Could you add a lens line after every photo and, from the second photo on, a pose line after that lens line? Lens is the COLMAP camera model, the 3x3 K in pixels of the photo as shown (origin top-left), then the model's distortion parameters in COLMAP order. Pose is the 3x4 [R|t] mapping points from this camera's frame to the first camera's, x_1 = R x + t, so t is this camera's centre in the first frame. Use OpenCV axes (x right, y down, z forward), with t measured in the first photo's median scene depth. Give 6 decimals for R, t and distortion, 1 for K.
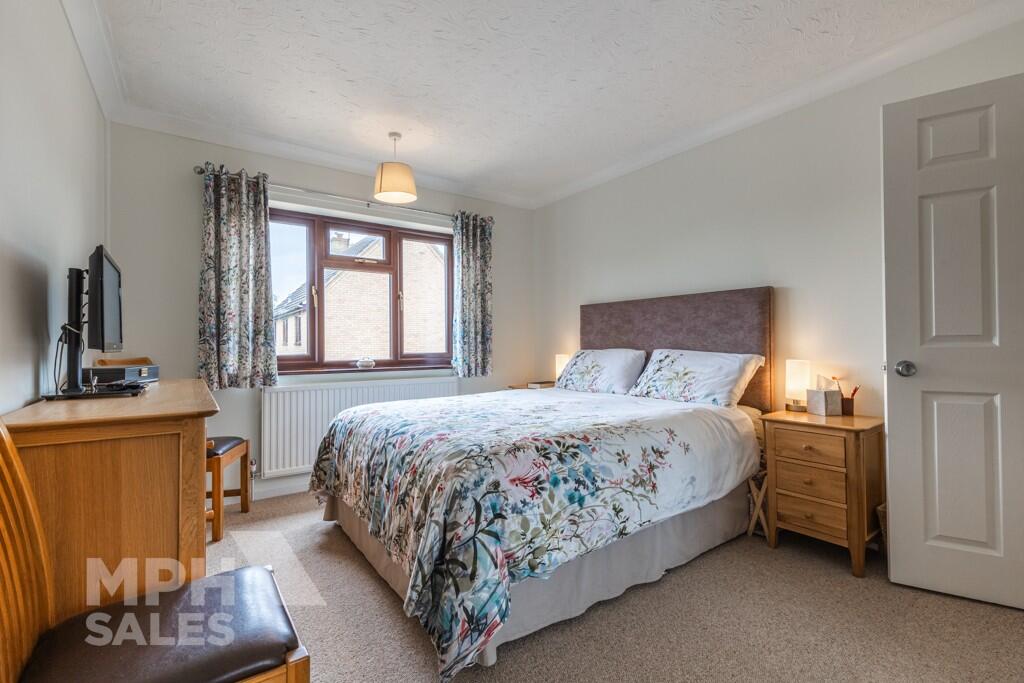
lens RADIAL K [[460.6, 0, 515.7], [0, 460.6, 338.8], [0, 0, 1]] dist [0.000695, 0.000747]
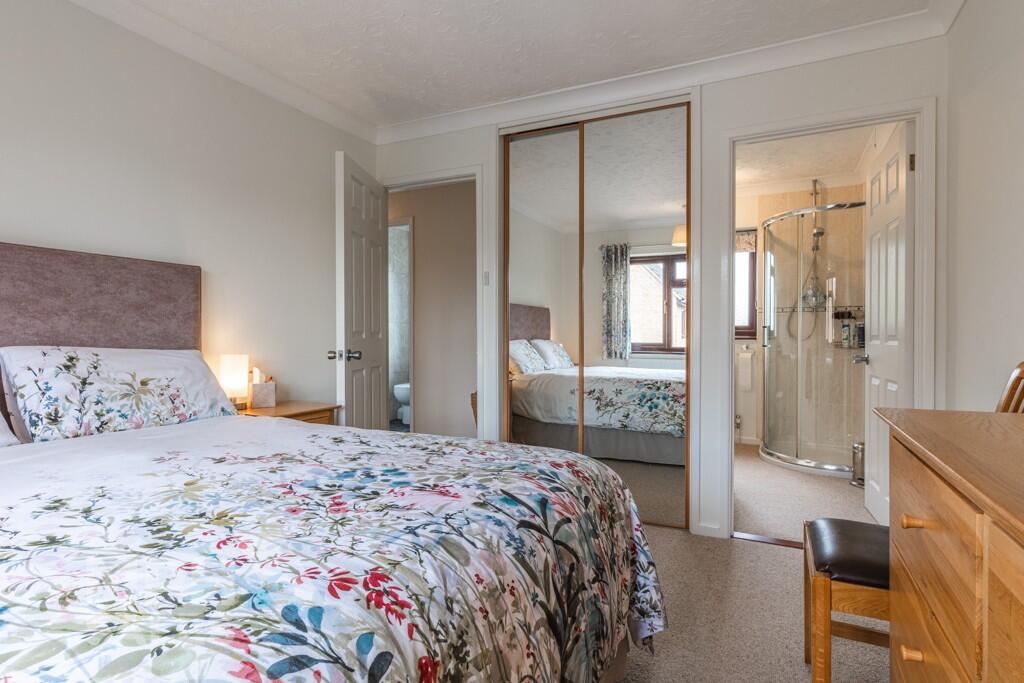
lens RADIAL K [[549.7, 0, 512.0], [0, 549.7, 341.5], [0, 0, 1]] dist [0.001651, 0.000263]
pose [[-0.476727, -0.002557, 0.879048, -0.531554], [-0.008307, 0.999964, -0.001596, 0.015088], [-0.879012, -0.008063, -0.476731, 0.901214]]
